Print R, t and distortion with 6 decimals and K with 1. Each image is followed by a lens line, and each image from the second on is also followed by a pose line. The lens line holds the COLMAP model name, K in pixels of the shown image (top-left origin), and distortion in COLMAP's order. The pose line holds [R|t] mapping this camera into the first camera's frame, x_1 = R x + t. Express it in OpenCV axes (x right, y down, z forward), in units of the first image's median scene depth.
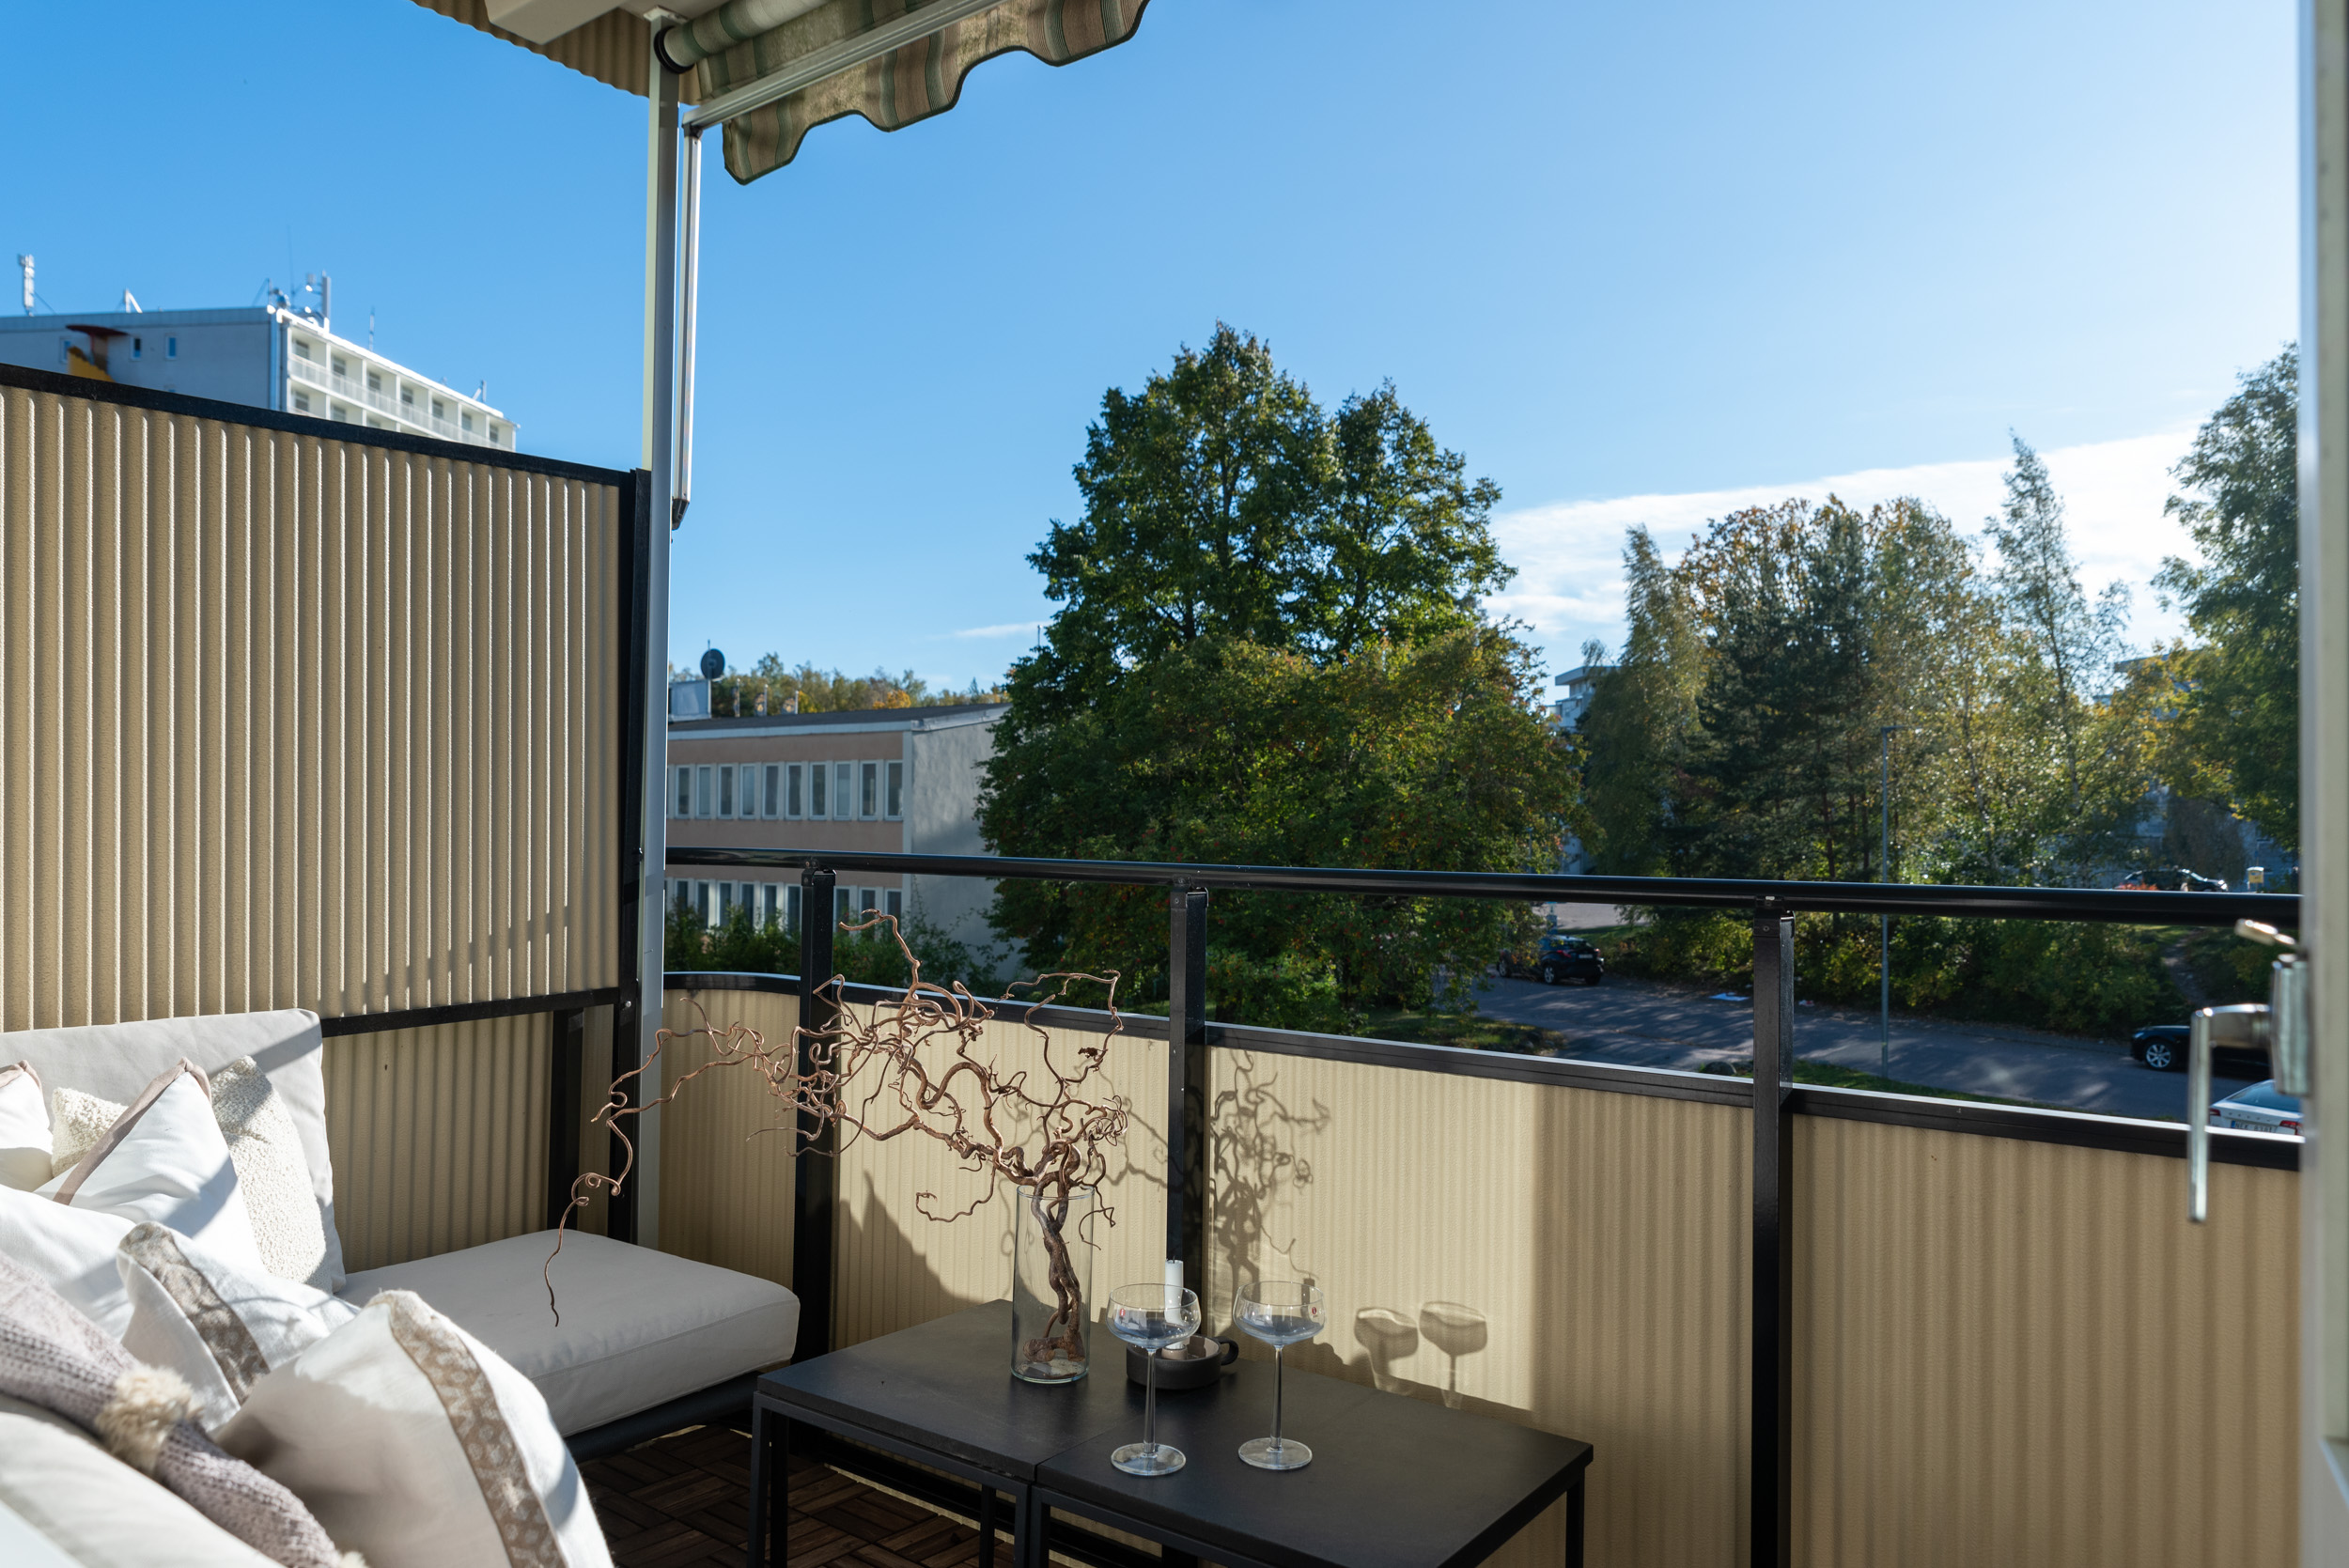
lens RADIAL K [[1616.5, 0, 1174.5], [0, 1616.5, 784.0], [0, 0, 1]] dist [-0.009813, -0.004290]
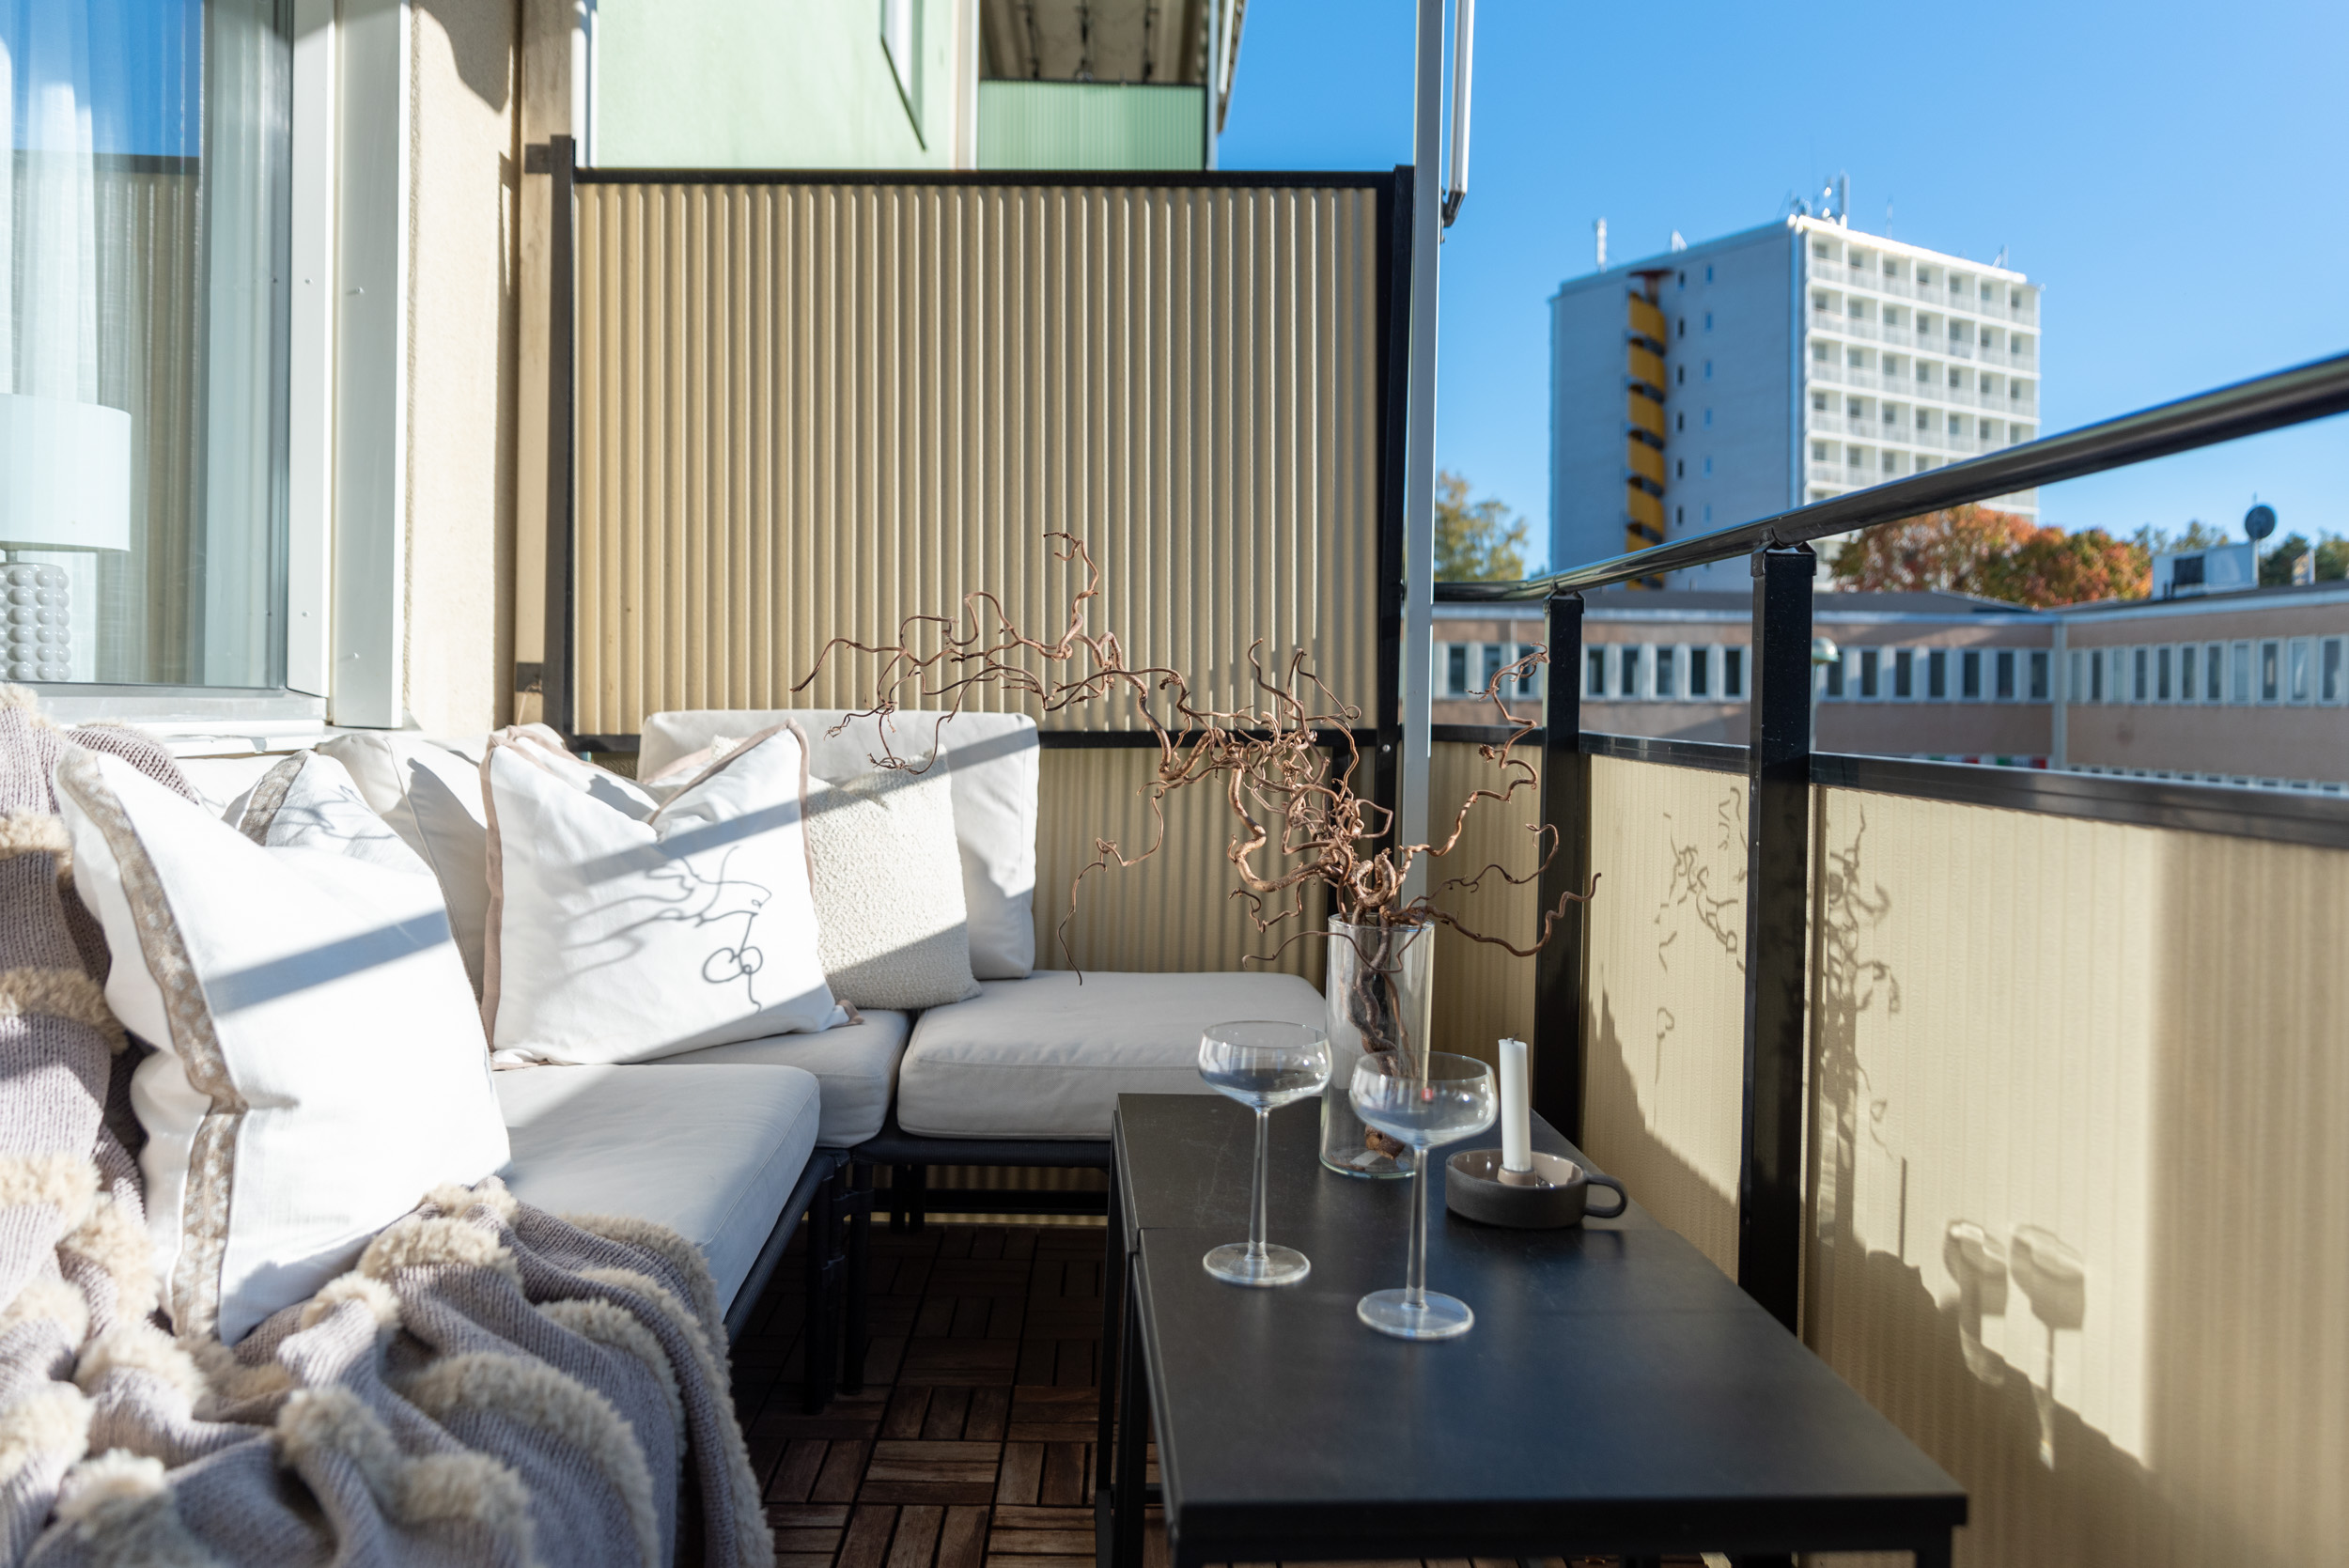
lens RADIAL K [[1664.0, 0, 1177.7], [0, 1664.0, 671.7], [0, 0, 1]] dist [-0.001380, 0.001088]
pose [[0.637643, -0.009799, -0.770270, 0.341307], [0.005672, 0.999952, -0.008026, 0.107884], [0.770311, 0.000748, 0.637667, 0.331615]]
